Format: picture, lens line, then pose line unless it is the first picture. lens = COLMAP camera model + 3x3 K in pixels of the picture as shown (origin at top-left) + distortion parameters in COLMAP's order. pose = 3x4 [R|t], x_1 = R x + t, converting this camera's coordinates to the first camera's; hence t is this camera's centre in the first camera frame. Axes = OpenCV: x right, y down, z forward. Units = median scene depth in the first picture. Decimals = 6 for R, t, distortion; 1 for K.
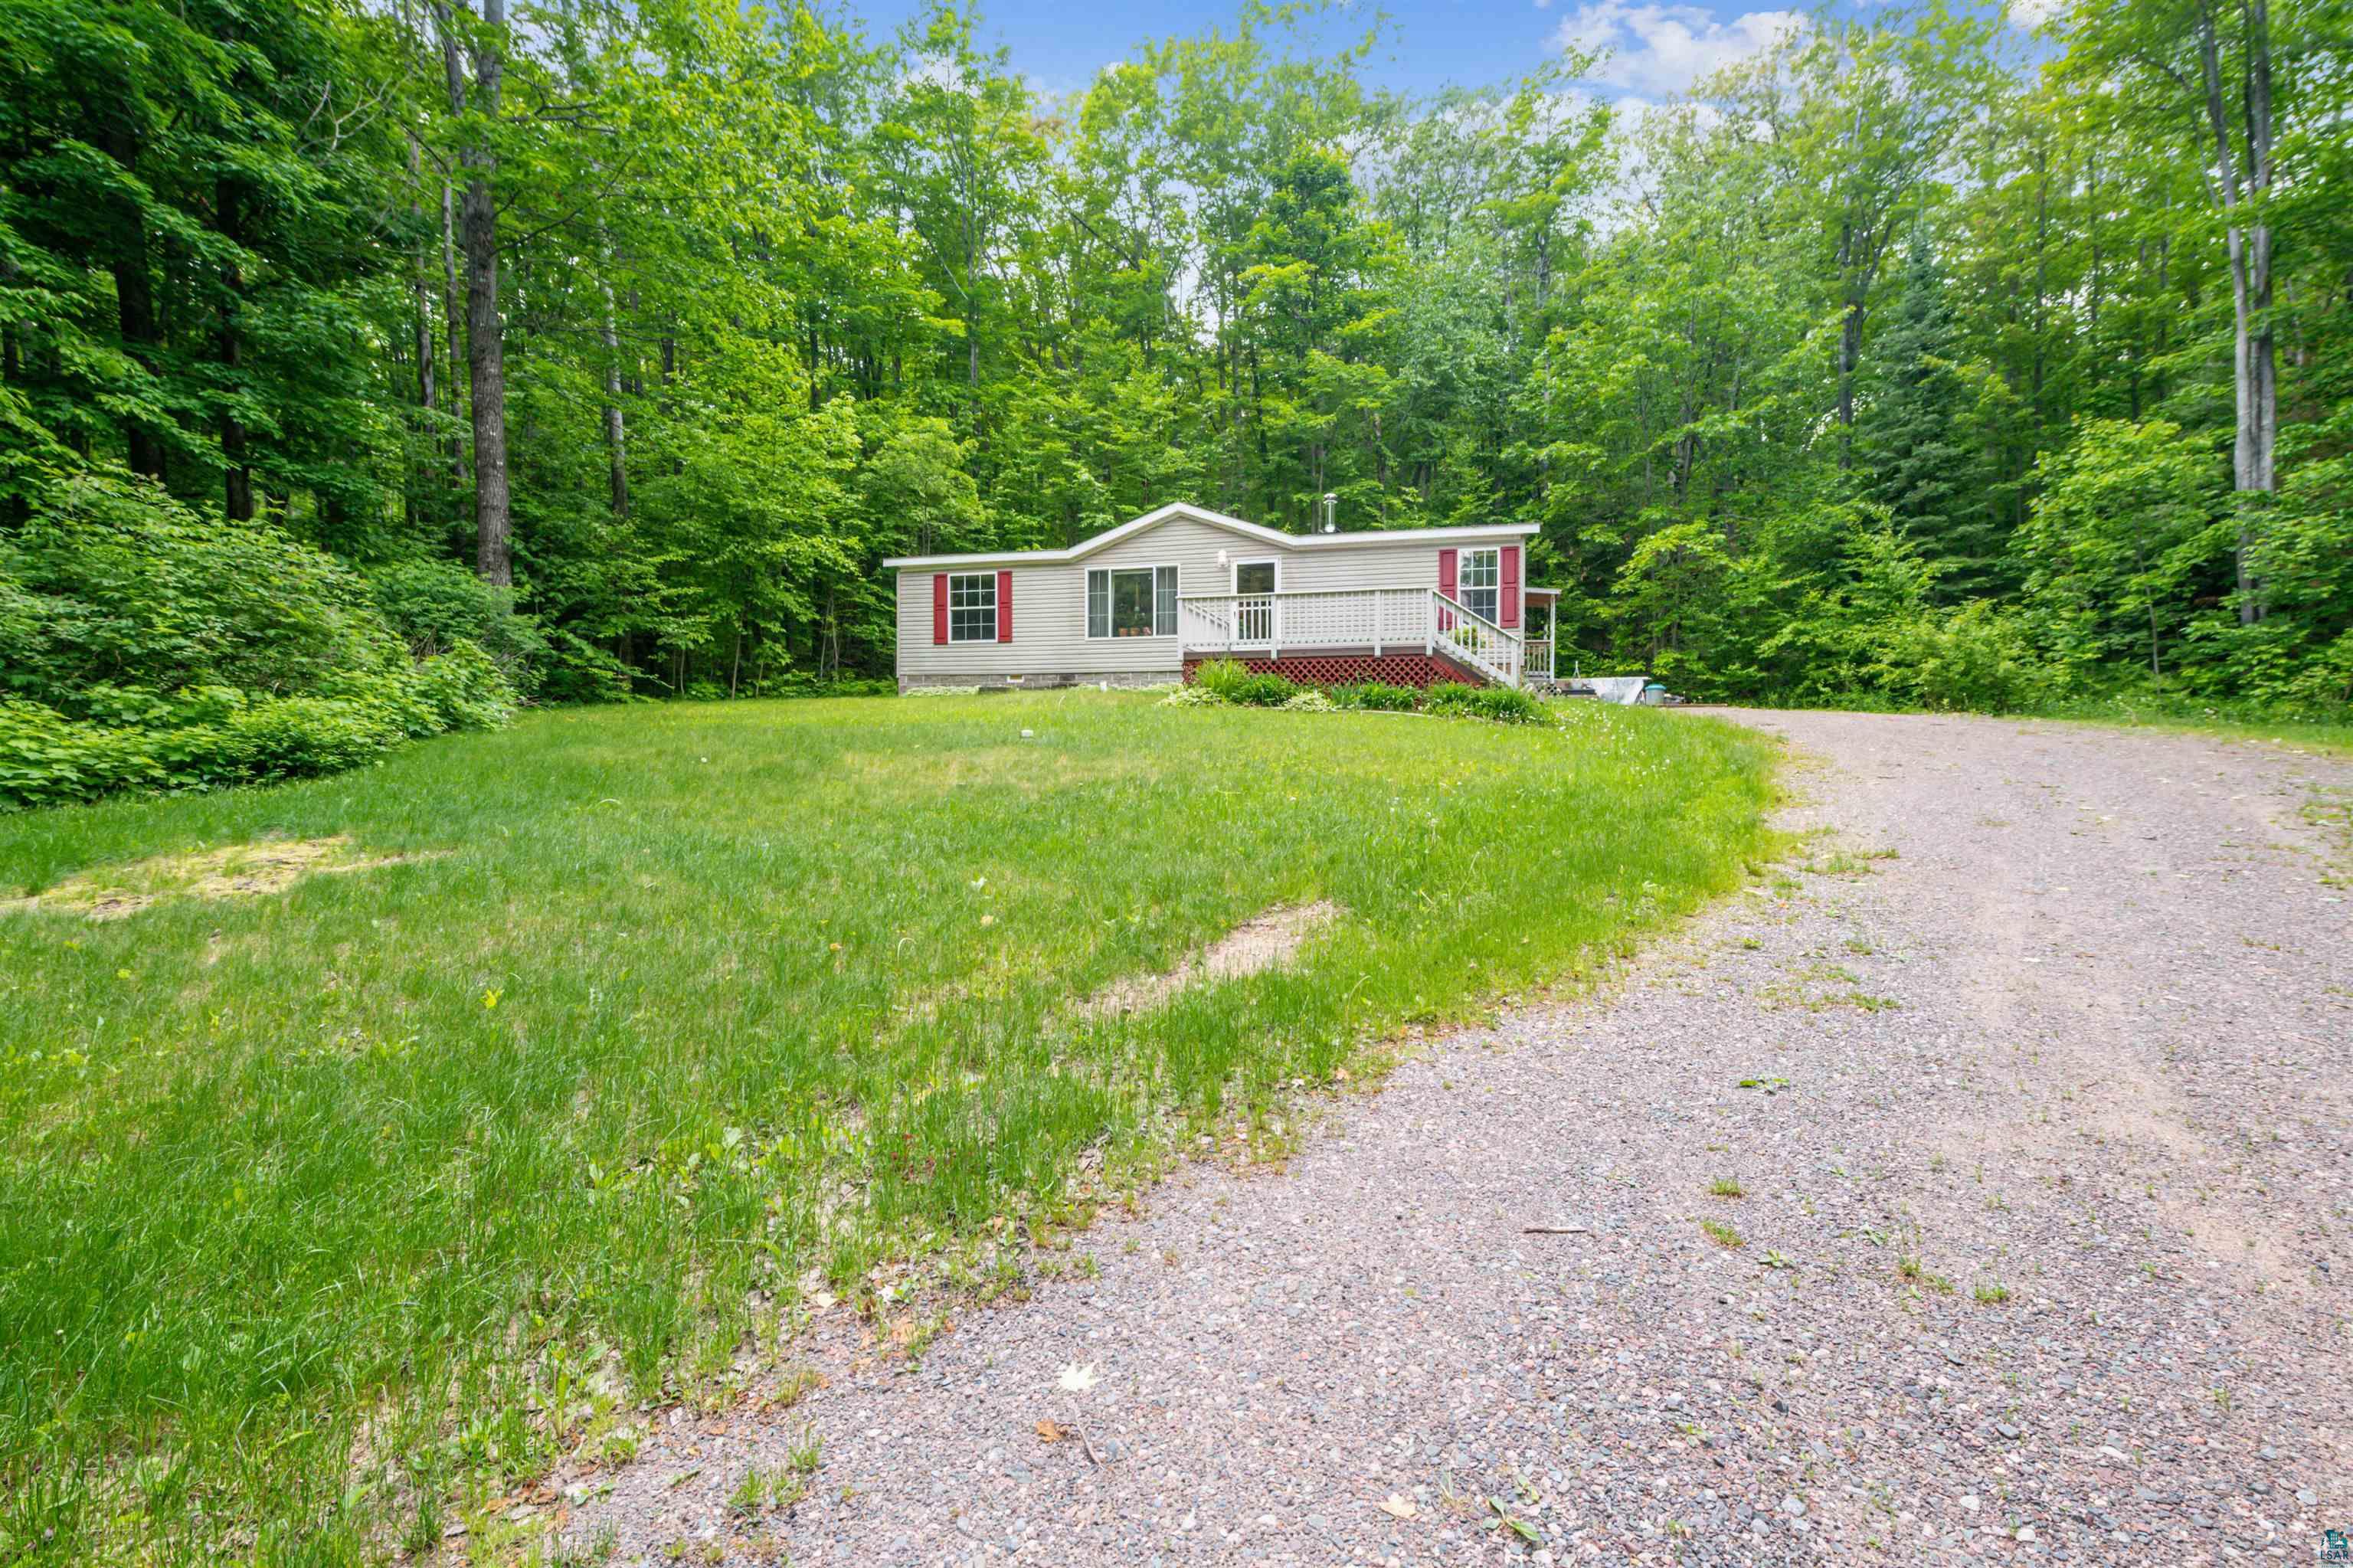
lens RADIAL K [[1026.5, 0, 1184.7], [0, 1026.5, 782.4], [0, 0, 1]] dist [0.000449, 0.000278]
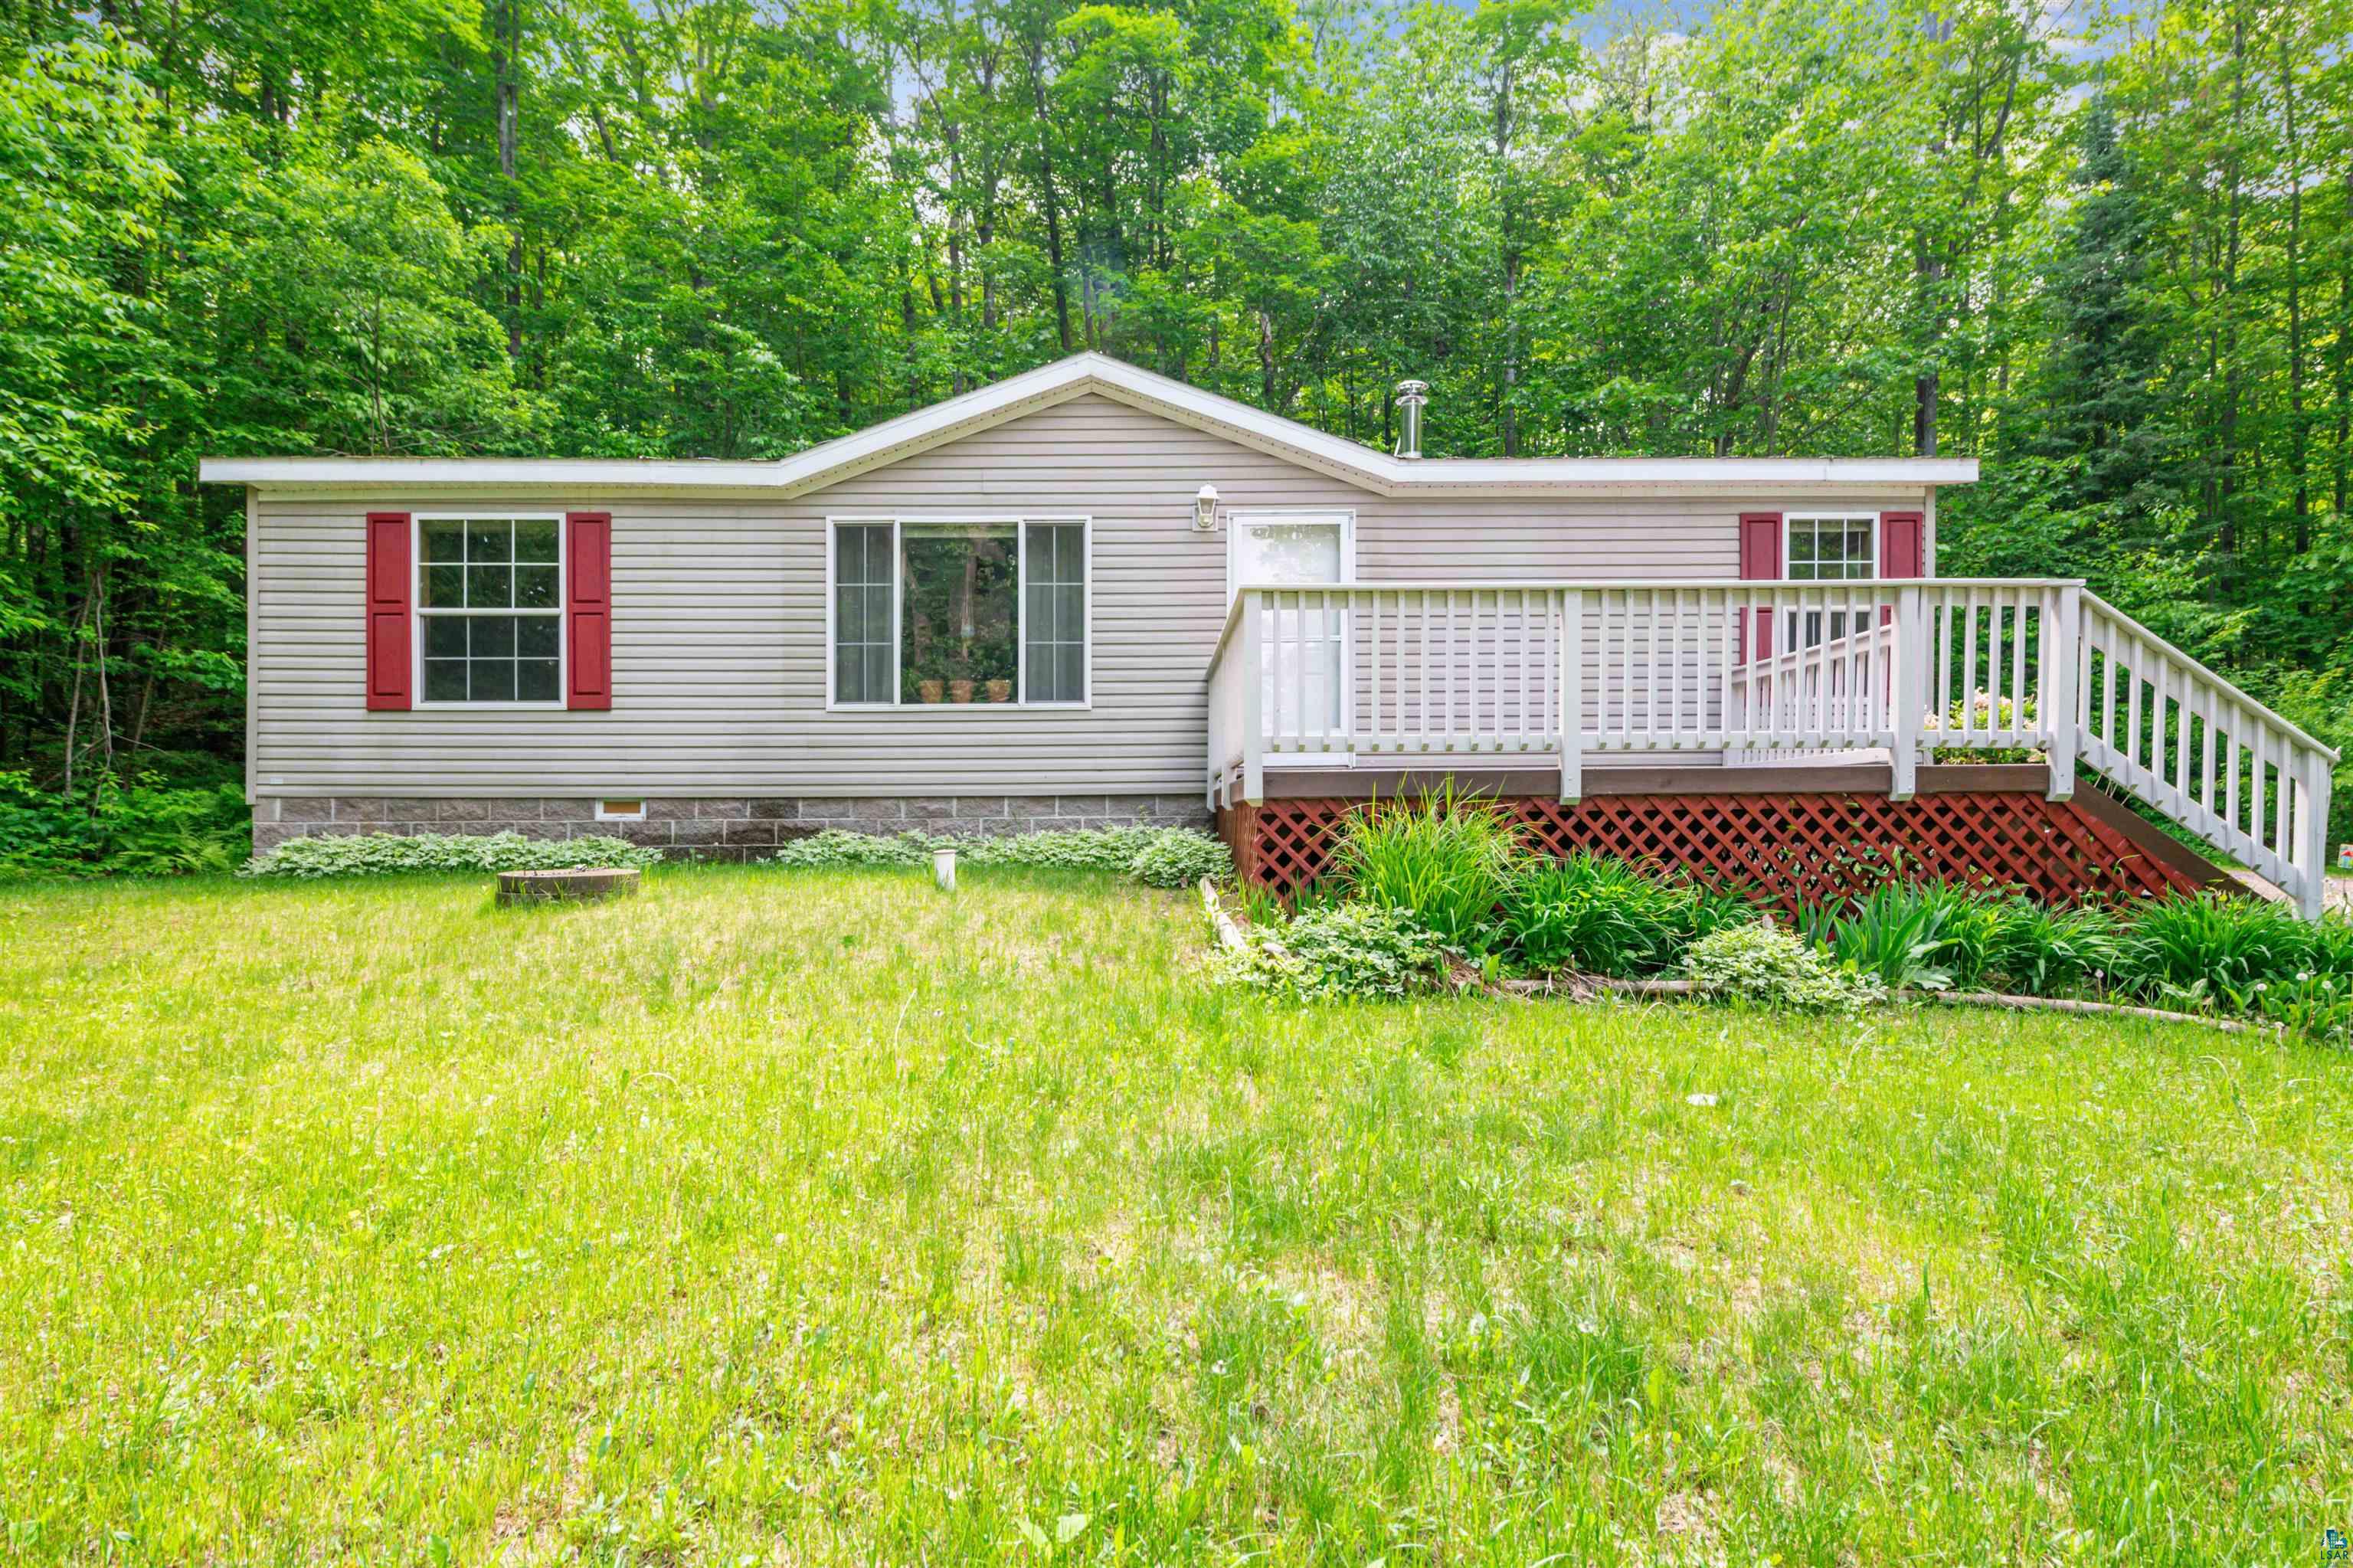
lens RADIAL K [[1276.6, 0, 1174.9], [0, 1276.6, 833.0], [0, 0, 1]] dist [0.011505, 0.000138]
pose [[0.963892, -0.005225, 0.266242, -0.097326], [0.012943, 0.999545, -0.027243, -0.078935], [-0.265978, 0.029706, 0.963521, 0.516848]]
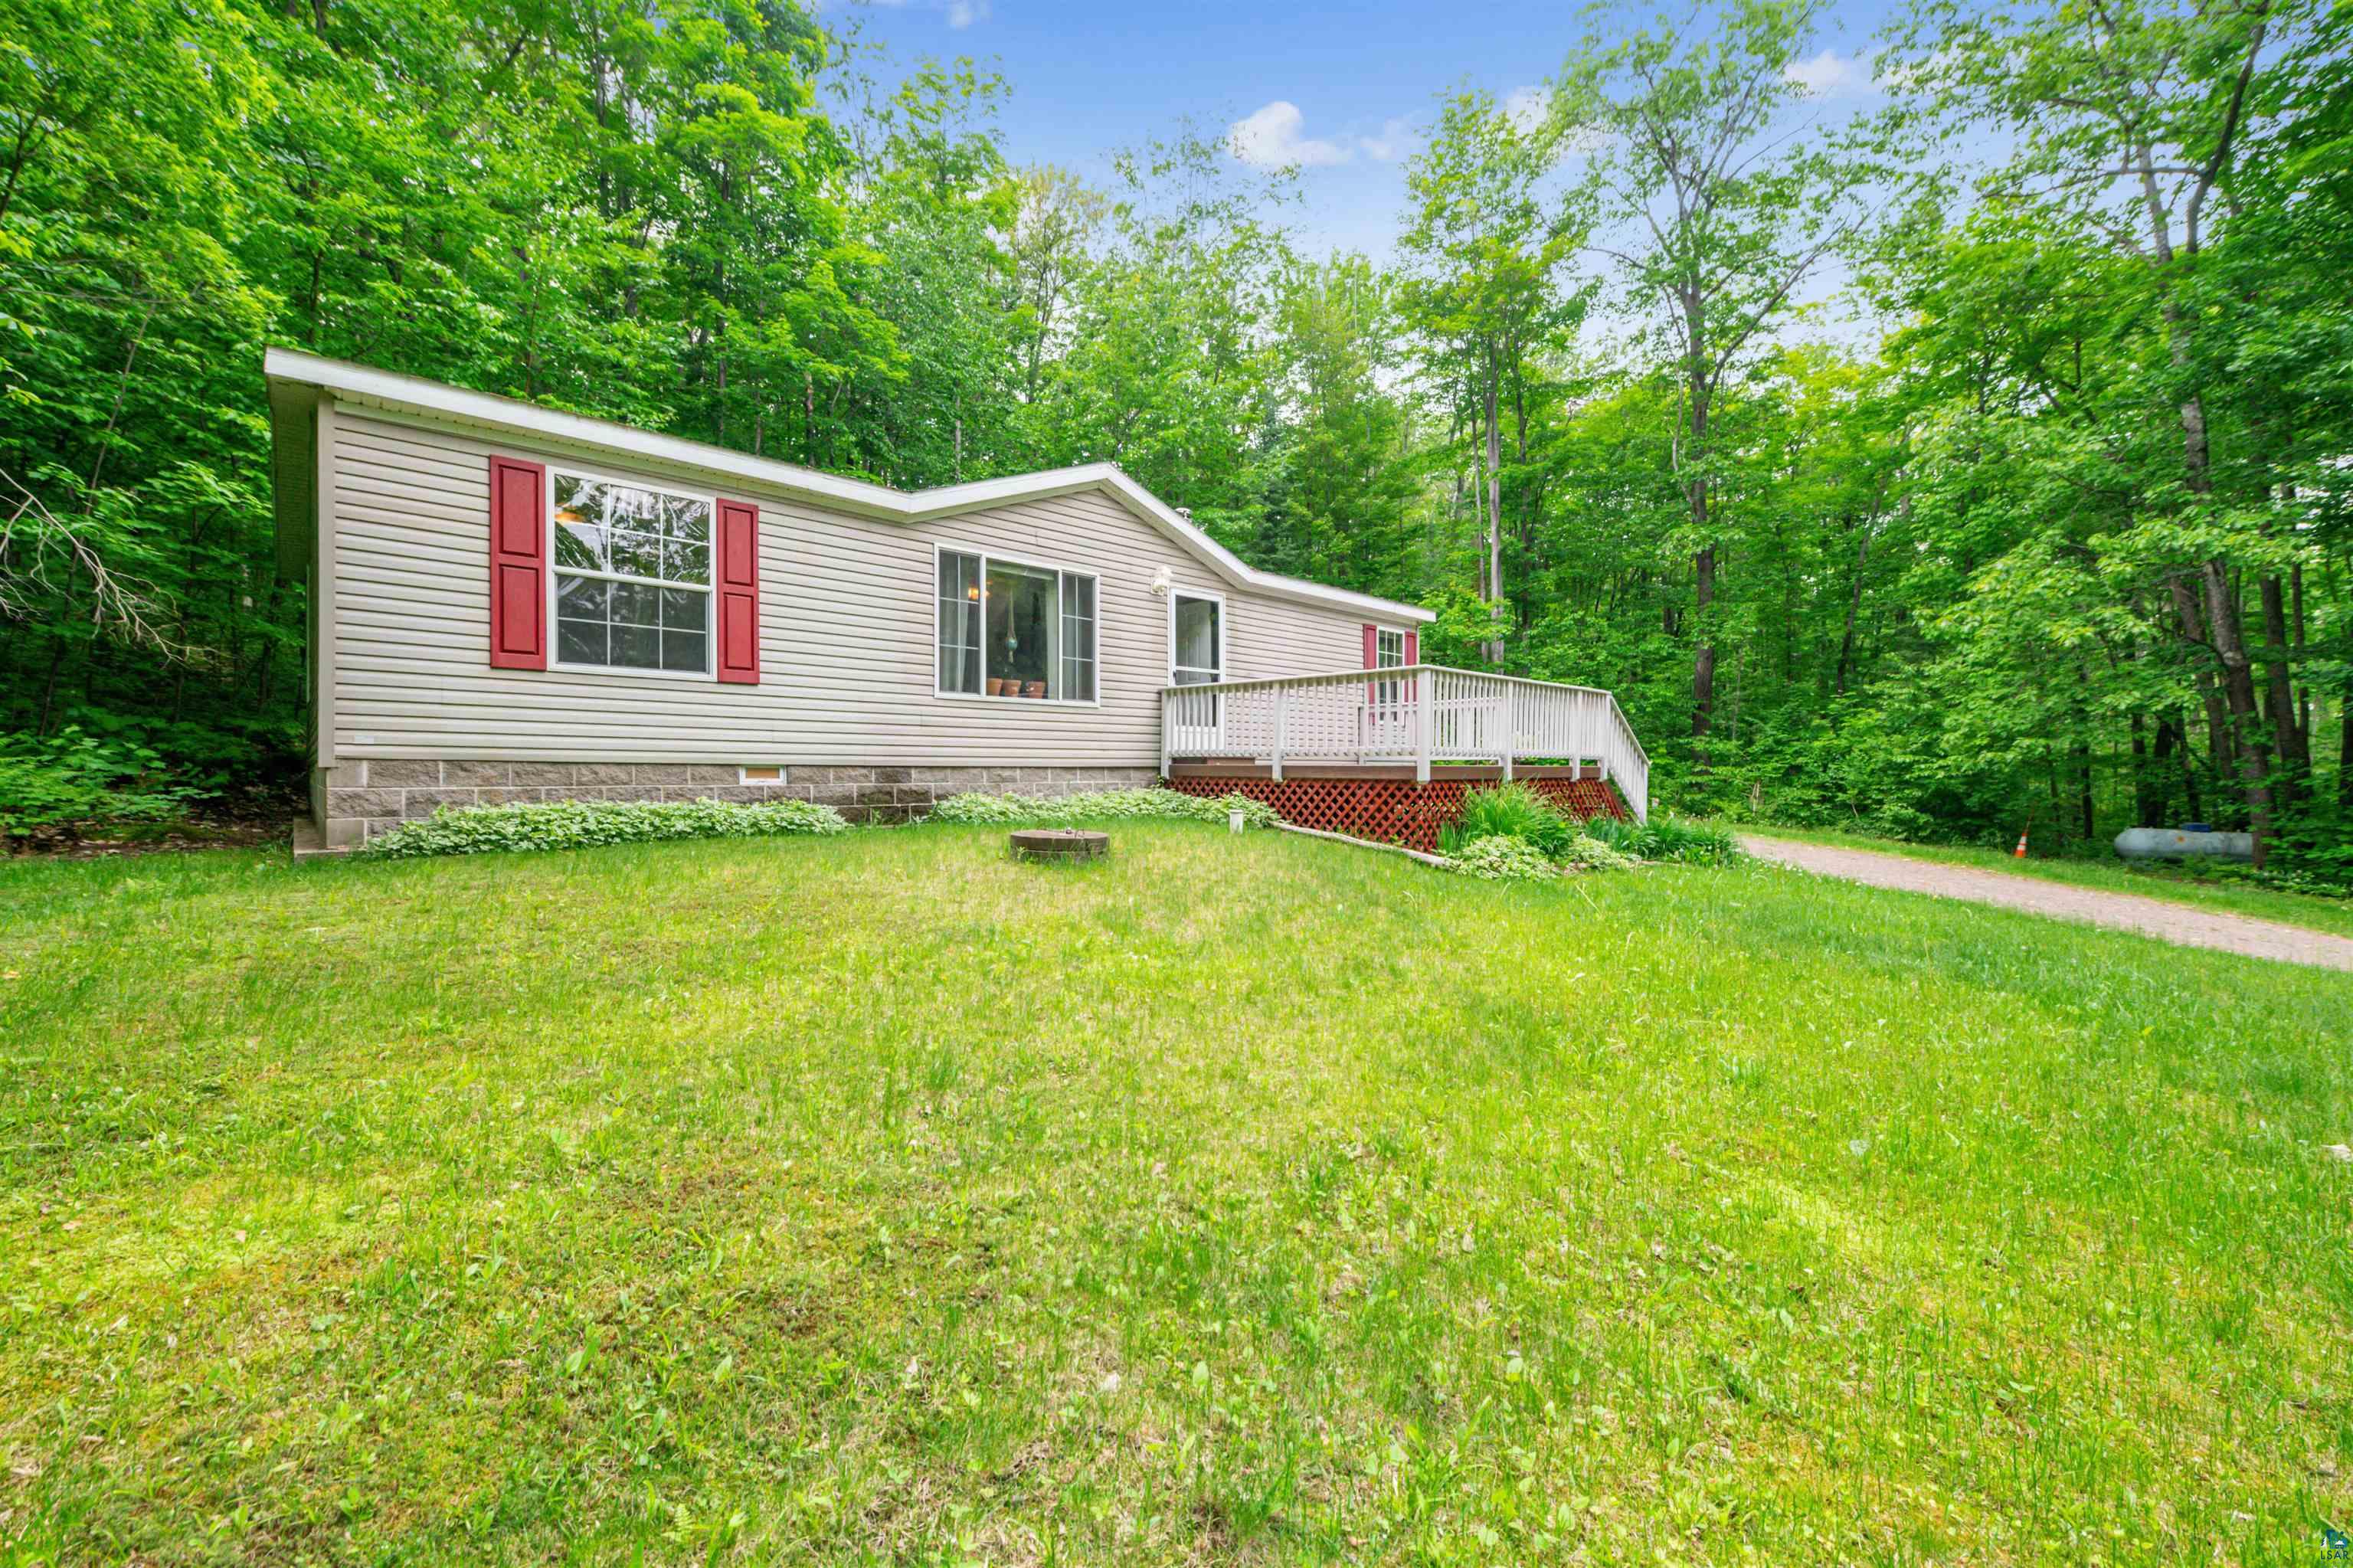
lens RADIAL K [[925.6, 0, 1180.9], [0, 925.6, 780.6], [0, 0, 1]] dist [0.007938, -0.001597]
pose [[0.537611, -0.006243, 0.843170, -0.383583], [0.018019, 0.999829, -0.004086, -0.095350], [-0.843000, 0.017389, 0.537632, 0.670567]]
